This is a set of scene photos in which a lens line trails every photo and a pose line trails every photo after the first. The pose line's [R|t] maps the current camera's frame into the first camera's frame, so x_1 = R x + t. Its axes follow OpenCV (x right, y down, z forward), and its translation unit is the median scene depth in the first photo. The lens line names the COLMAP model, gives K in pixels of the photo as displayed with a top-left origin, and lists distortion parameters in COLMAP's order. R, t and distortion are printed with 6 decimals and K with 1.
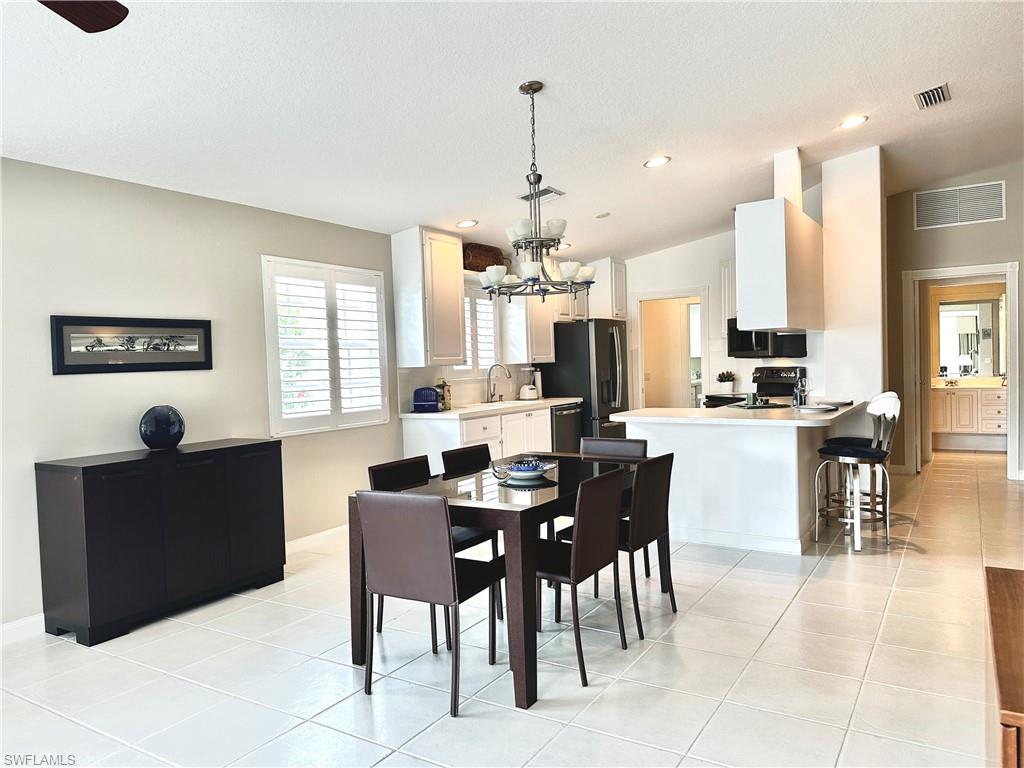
lens RADIAL K [[717.0, 0, 509.1], [0, 717.0, 386.2], [0, 0, 1]] dist [0.063046, -0.061451]
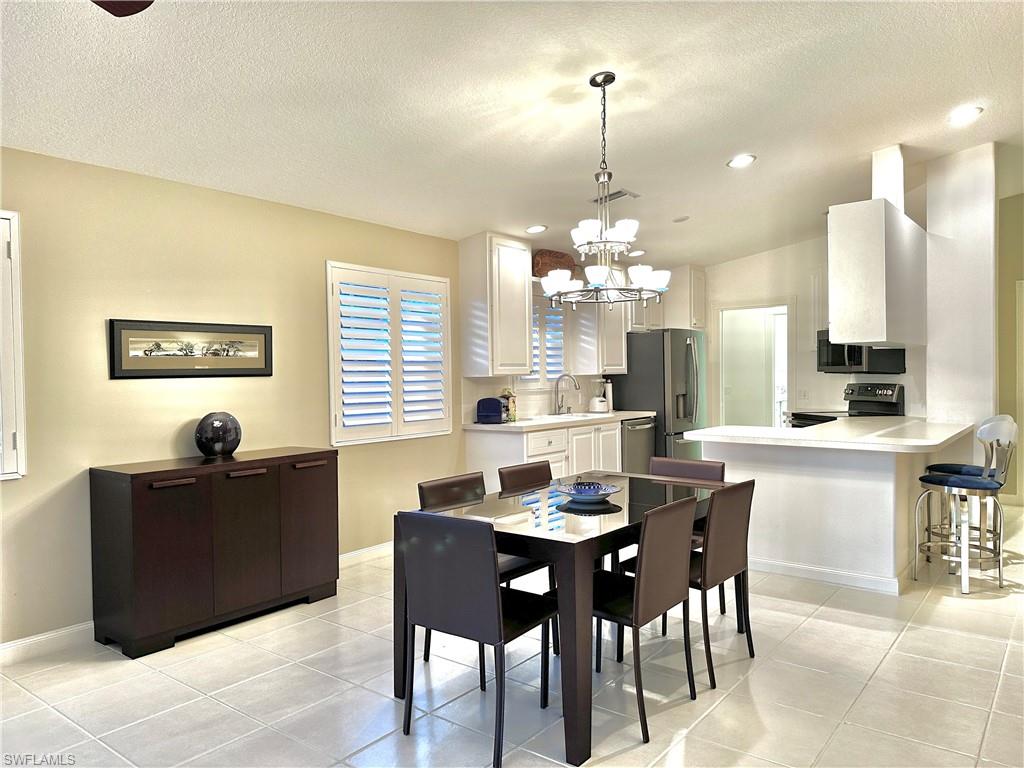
lens RADIAL K [[717.0, 0, 512.4], [0, 717.0, 388.0], [0, 0, 1]] dist [0.063046, -0.061451]
pose [[0.994844, 0.020280, -0.099369, 0.011133], [-0.021268, 0.999734, -0.008895, -0.004420], [0.099163, 0.010962, 0.995011, 0.049563]]
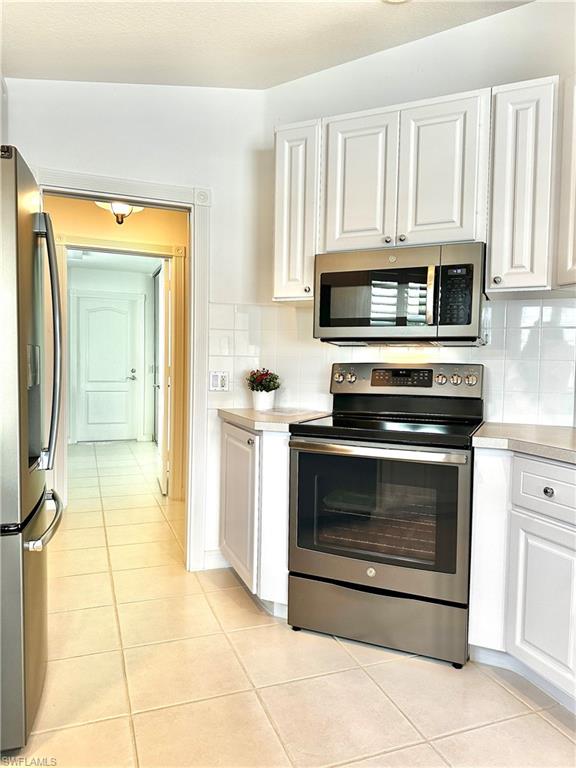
lens RADIAL K [[537.7, 0, 282.6], [0, 537.7, 382.9], [0, 0, 1]] dist [0.063046, -0.061451]
pose [[0.605998, 0.014595, 0.795333, 0.029450], [-0.011028, 0.999890, -0.009947, -0.011985], [-0.795390, -0.002743, 0.606092, 1.163538]]
